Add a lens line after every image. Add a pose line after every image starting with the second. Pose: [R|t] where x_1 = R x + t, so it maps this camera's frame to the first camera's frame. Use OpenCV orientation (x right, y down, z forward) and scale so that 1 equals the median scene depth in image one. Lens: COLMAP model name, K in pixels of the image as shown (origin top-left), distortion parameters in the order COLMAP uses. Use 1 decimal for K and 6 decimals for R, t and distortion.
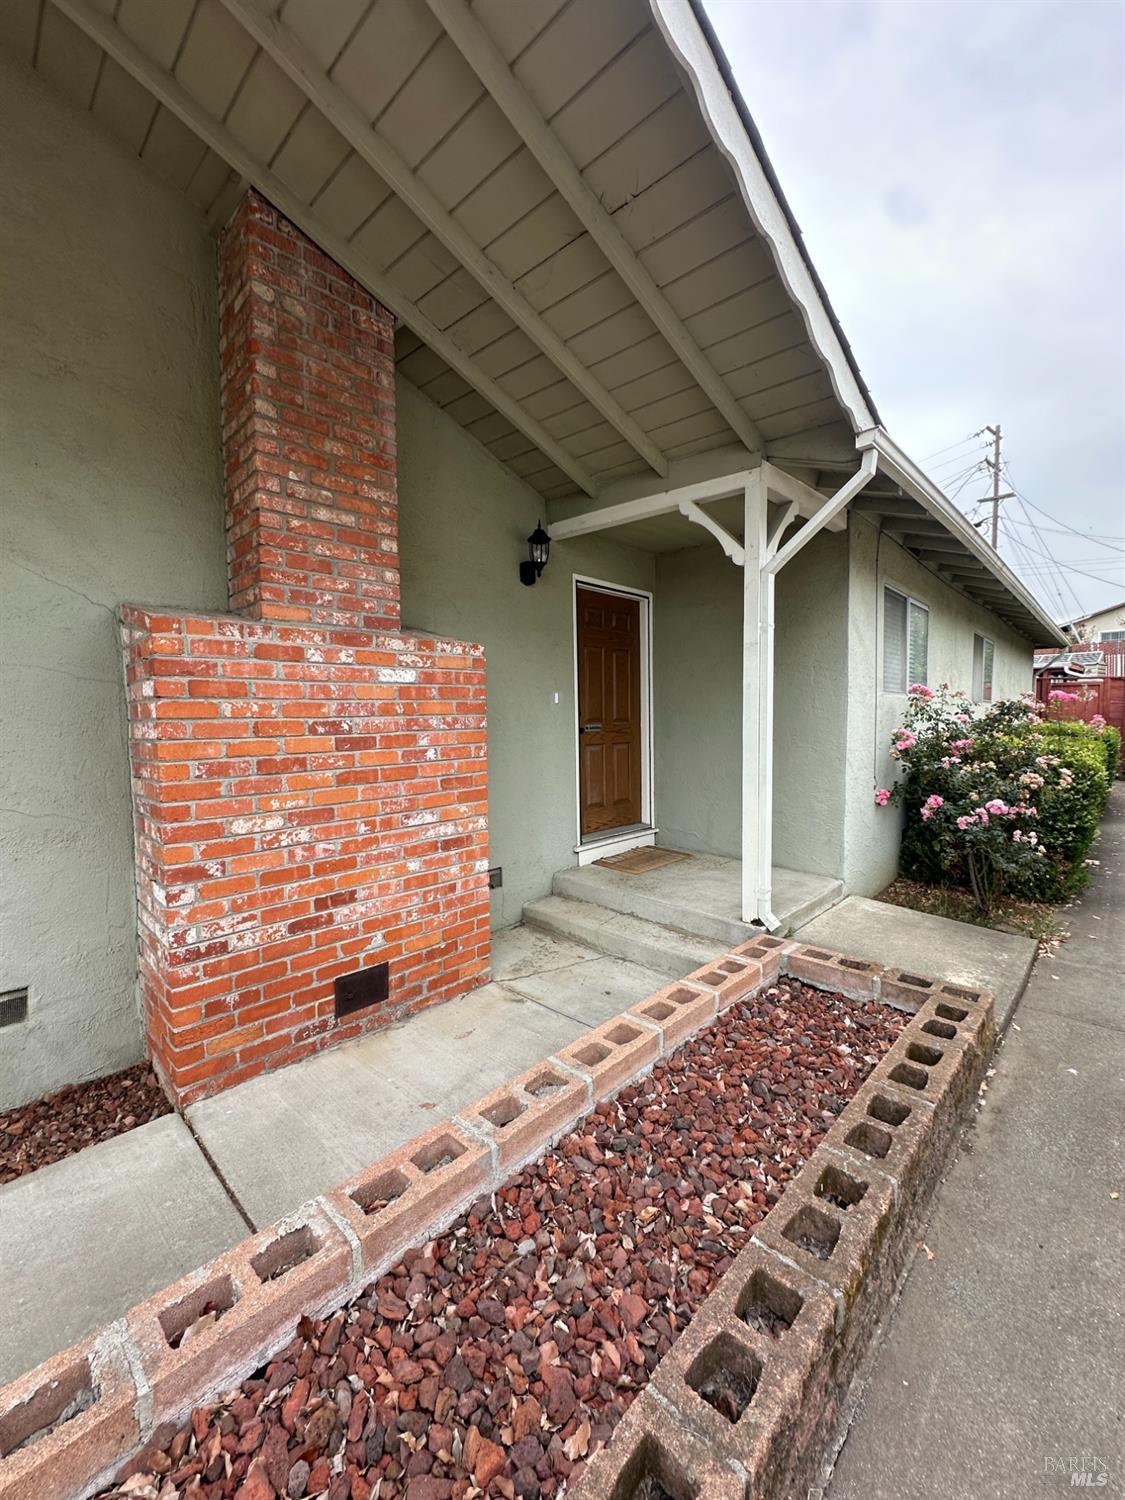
lens RADIAL K [[603.4, 0, 564.8], [0, 603.4, 752.2], [0, 0, 1]] dist [-0.002966, -0.000321]
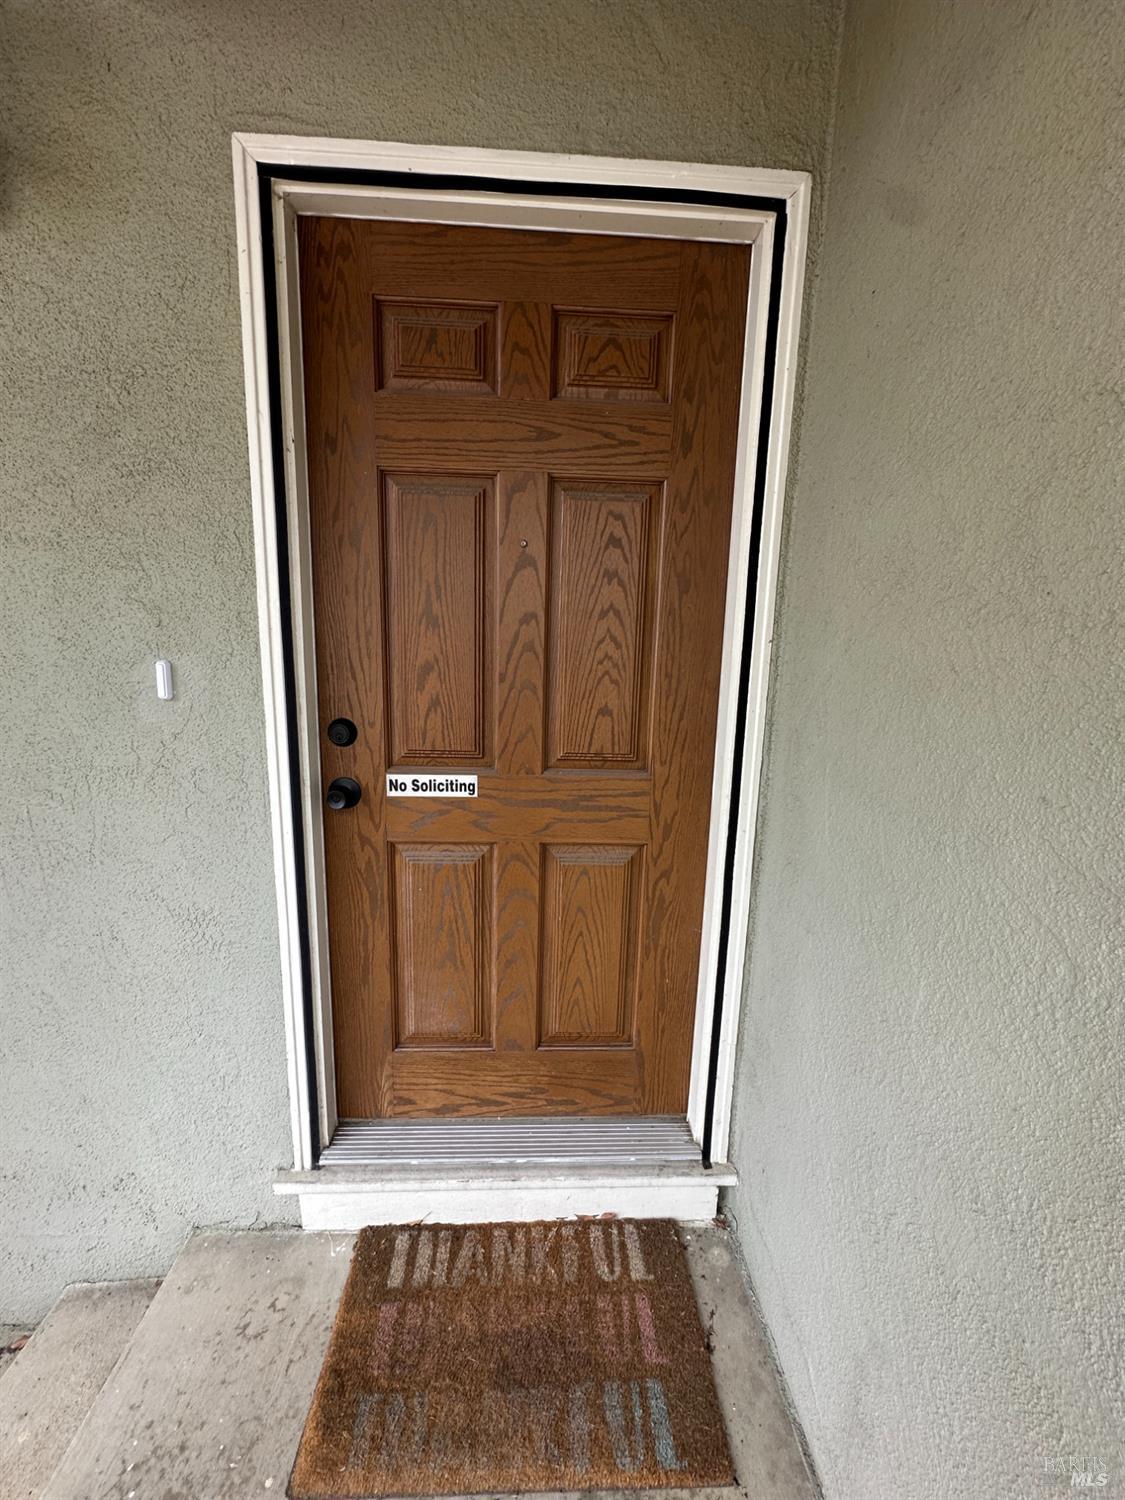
lens RADIAL K [[603.4, 0, 564.8], [0, 603.4, 752.2], [0, 0, 1]] dist [-0.002966, -0.000321]
pose [[0.724286, 0.155510, -0.671734, 0.268830], [-0.072898, 0.986044, 0.149673, -0.099300], [0.685635, -0.059438, 0.725514, 0.830322]]
